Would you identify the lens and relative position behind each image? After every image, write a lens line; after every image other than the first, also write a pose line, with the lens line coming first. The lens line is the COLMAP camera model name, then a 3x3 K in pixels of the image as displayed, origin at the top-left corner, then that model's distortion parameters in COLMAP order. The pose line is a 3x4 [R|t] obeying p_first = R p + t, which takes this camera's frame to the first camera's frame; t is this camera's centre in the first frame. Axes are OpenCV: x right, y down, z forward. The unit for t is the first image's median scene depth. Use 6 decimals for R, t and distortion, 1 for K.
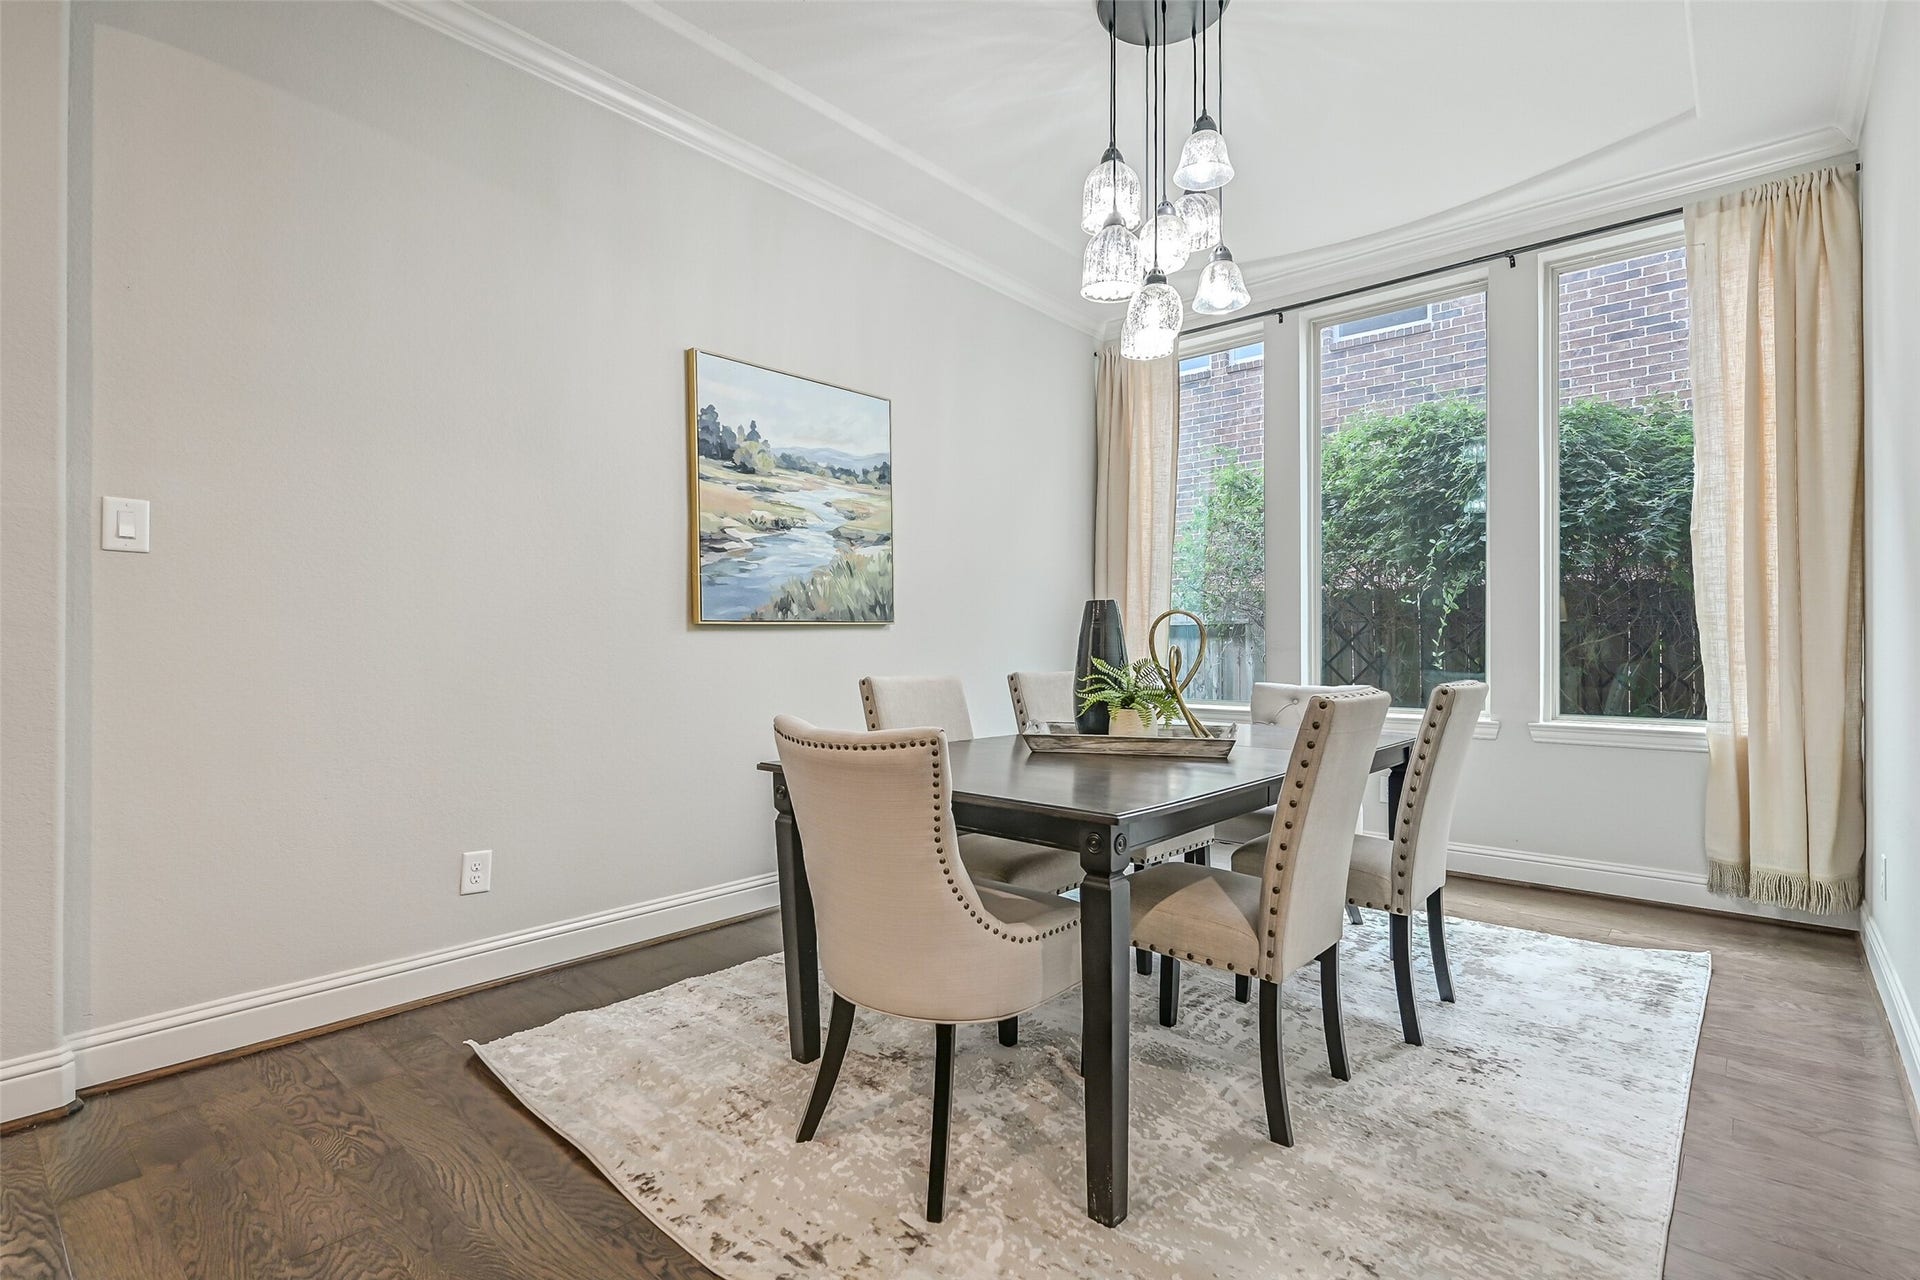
lens RADIAL K [[895.0, 0, 956.1], [0, 895.0, 643.0], [0, 0, 1]] dist [0.001994, 0.000377]
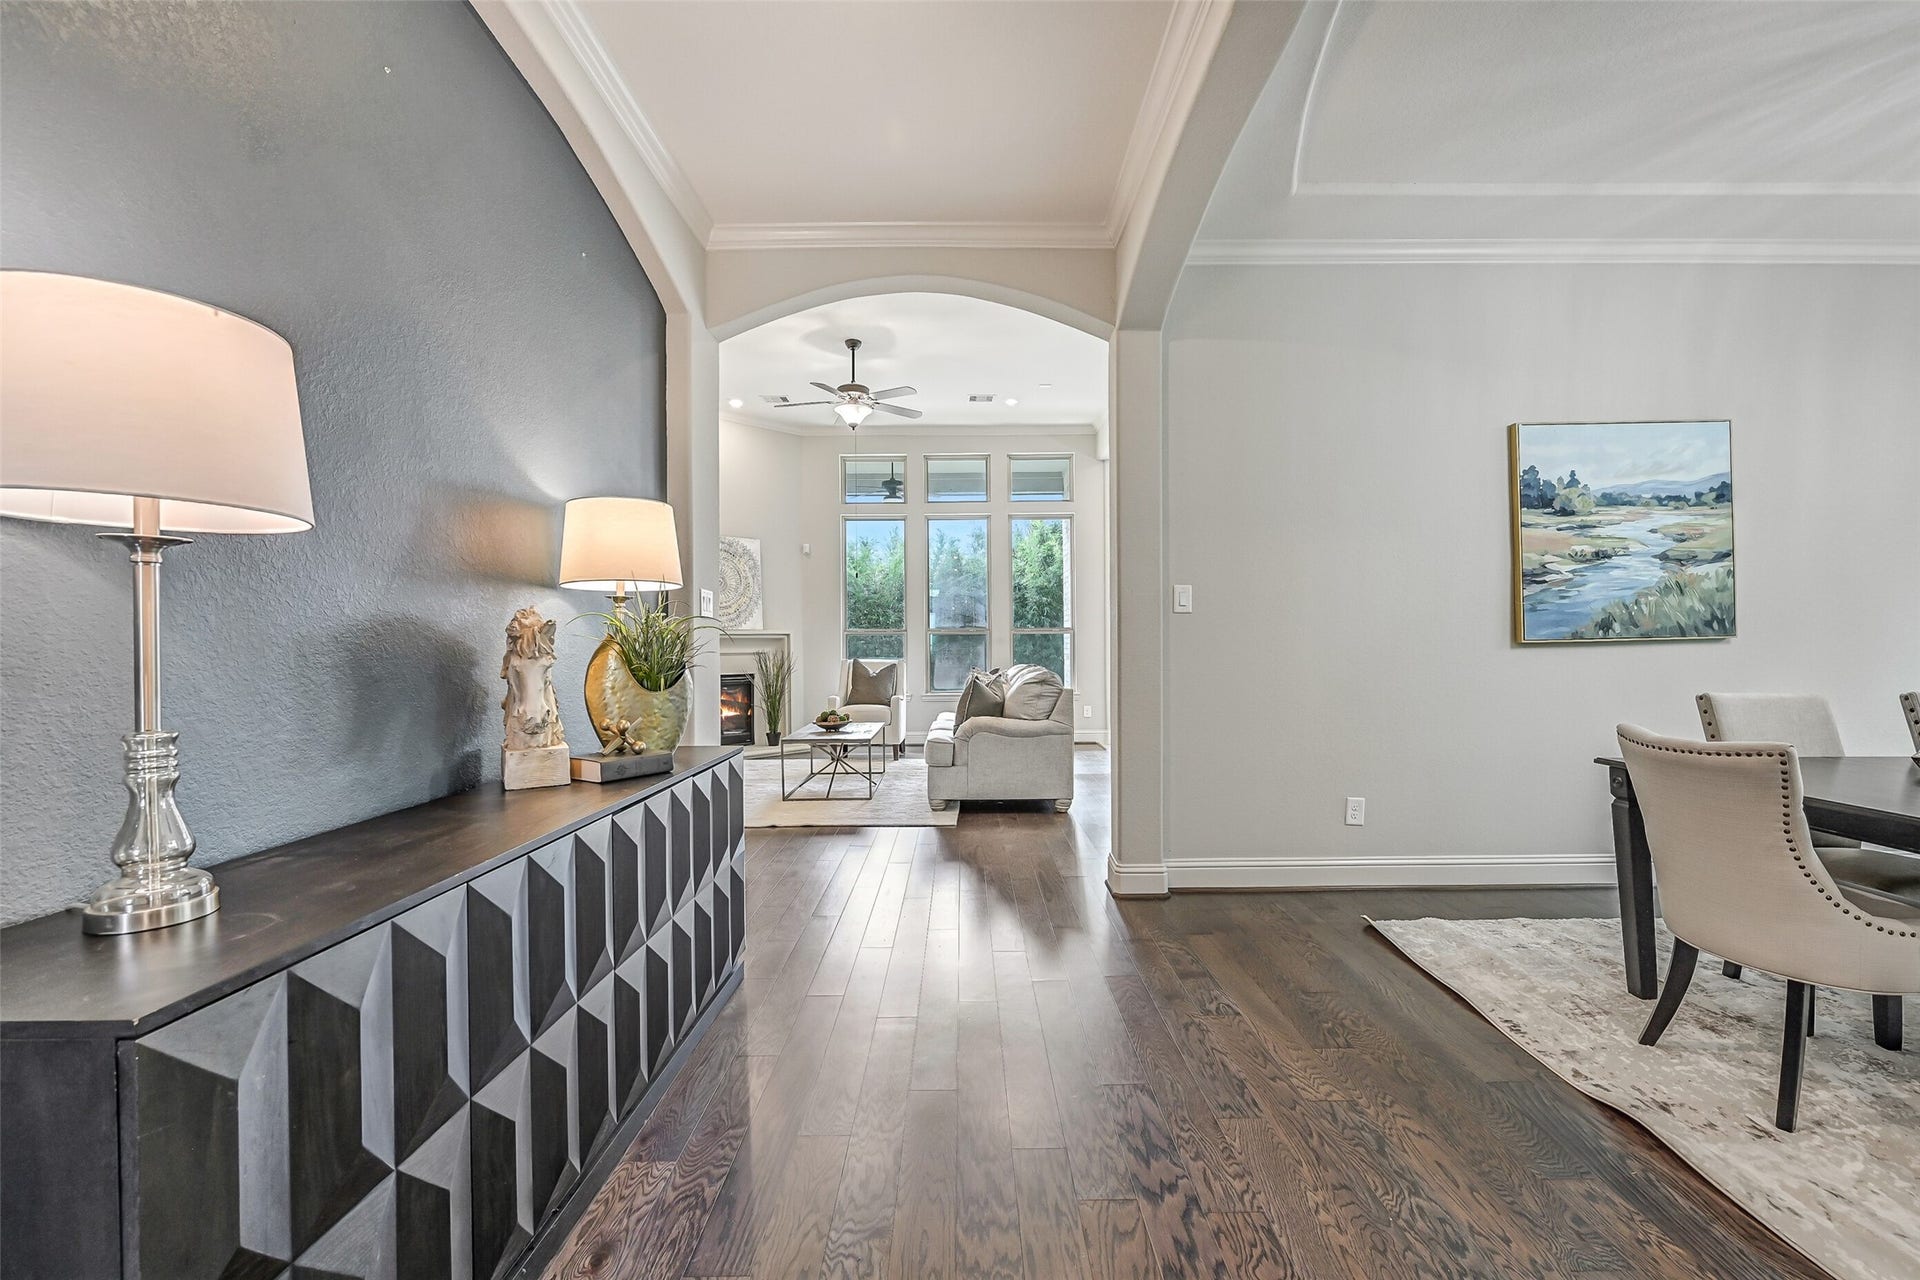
lens RADIAL K [[815.5, 0, 954.7], [0, 815.5, 642.0], [0, 0, 1]] dist [-0.004349, 0.001149]
pose [[0.672676, -0.002054, -0.739934, 0.029567], [0.009242, 0.999941, 0.005627, -0.050918], [0.739879, -0.010623, 0.672656, -0.494330]]
